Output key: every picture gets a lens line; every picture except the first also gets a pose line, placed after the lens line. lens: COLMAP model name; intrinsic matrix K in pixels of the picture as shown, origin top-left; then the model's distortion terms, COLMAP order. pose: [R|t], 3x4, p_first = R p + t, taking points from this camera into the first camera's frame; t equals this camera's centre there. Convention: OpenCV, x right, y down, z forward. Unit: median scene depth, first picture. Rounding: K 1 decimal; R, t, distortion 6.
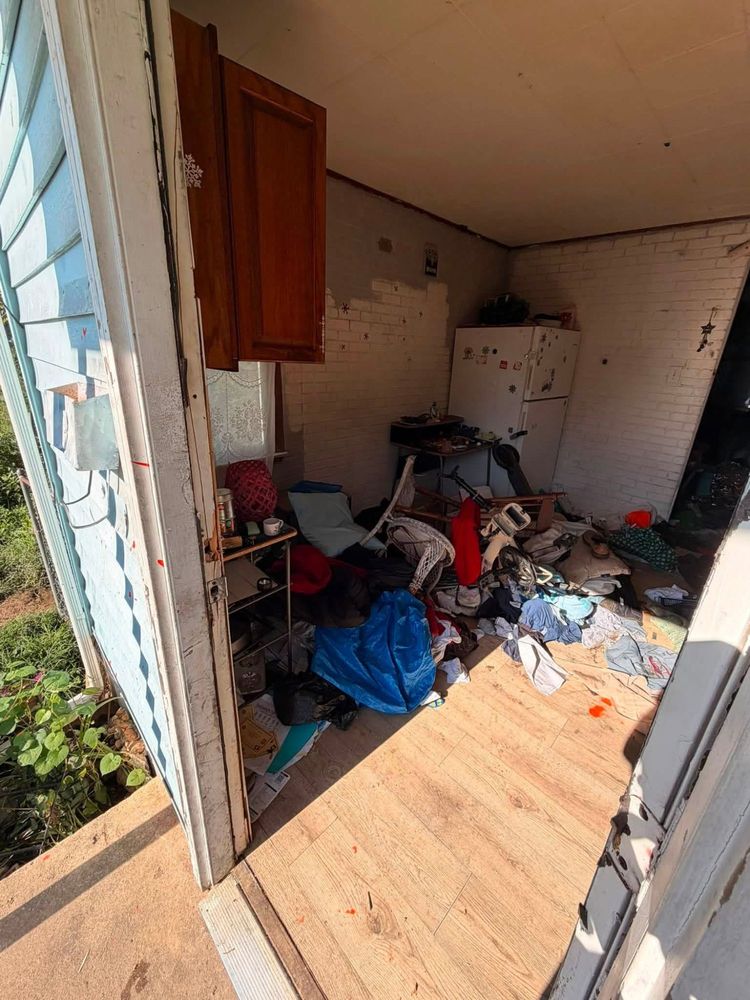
lens RADIAL K [[396.6, 0, 373.9], [0, 396.6, 496.0], [0, 0, 1]] dist [-0.000573, 0.000630]
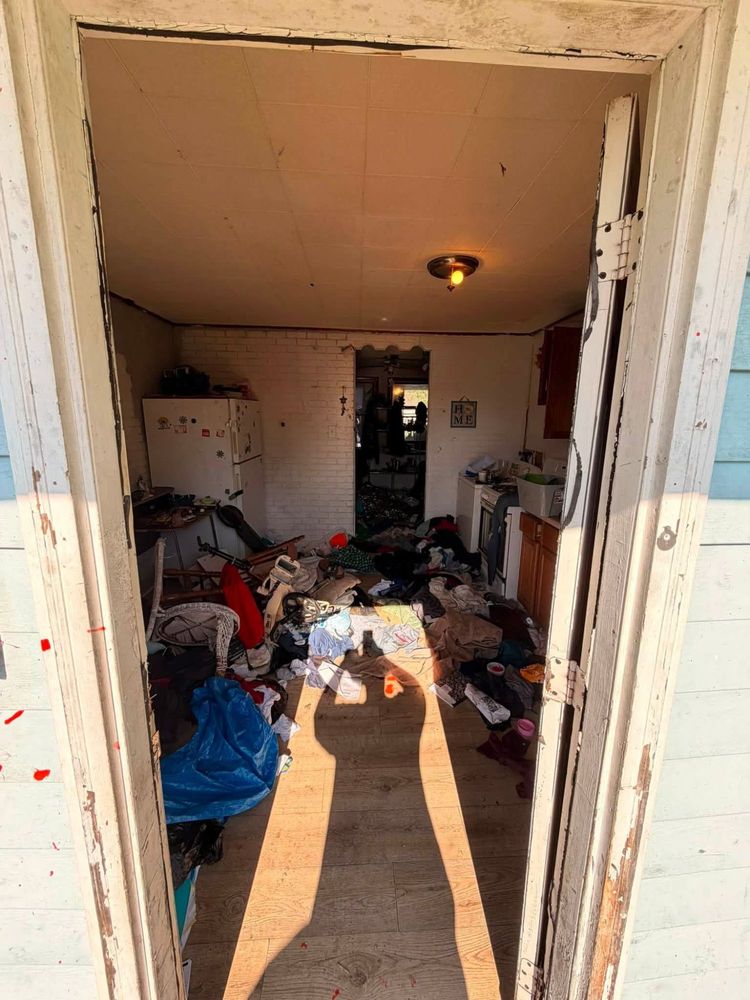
lens RADIAL K [[396.6, 0, 373.9], [0, 396.6, 496.0], [0, 0, 1]] dist [-0.000573, 0.000630]
pose [[0.670913, -0.180847, 0.719146, -0.260661], [0.270081, 0.962787, -0.009850, -0.064549], [-0.690603, 0.200836, 0.694790, -0.004506]]
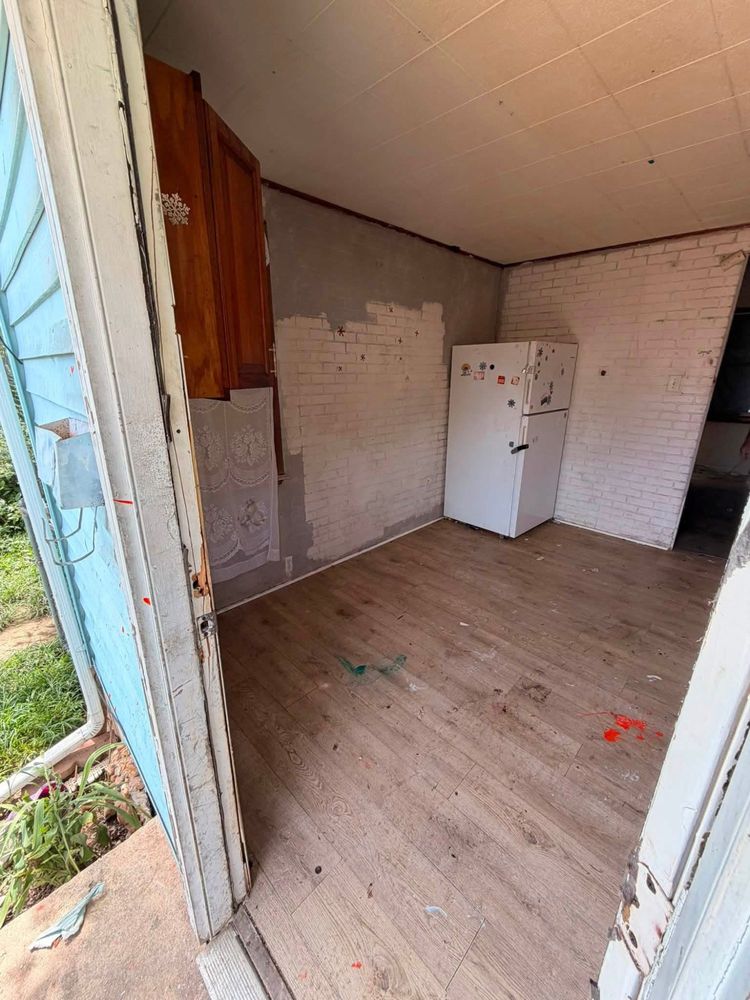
lens RADIAL K [[396.6, 0, 373.9], [0, 396.6, 496.0], [0, 0, 1]] dist [-0.000573, 0.000630]
pose [[0.999404, -0.031473, -0.014163, 0.016540], [0.030888, 0.998732, -0.039756, -0.013128], [0.015396, 0.039295, 0.999109, 0.009009]]
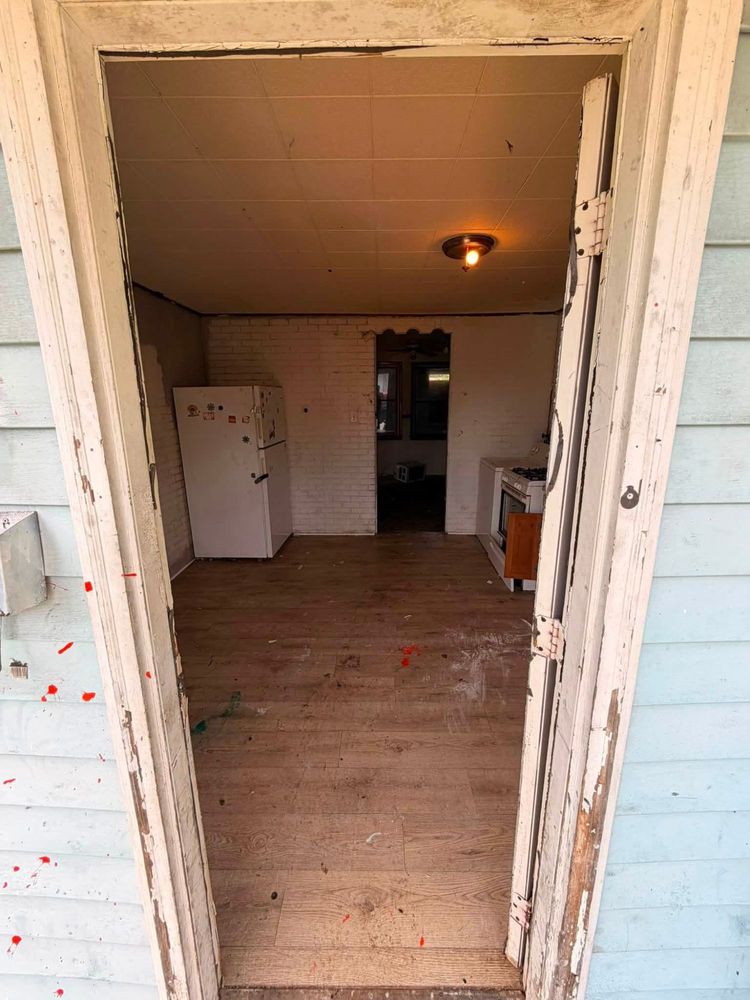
lens RADIAL K [[396.6, 0, 373.9], [0, 396.6, 496.0], [0, 0, 1]] dist [-0.000573, 0.000630]
pose [[0.717619, -0.205920, 0.665297, -0.268061], [0.273431, 0.961888, 0.002784, -0.037467], [-0.640514, 0.179915, 0.746574, -0.048821]]
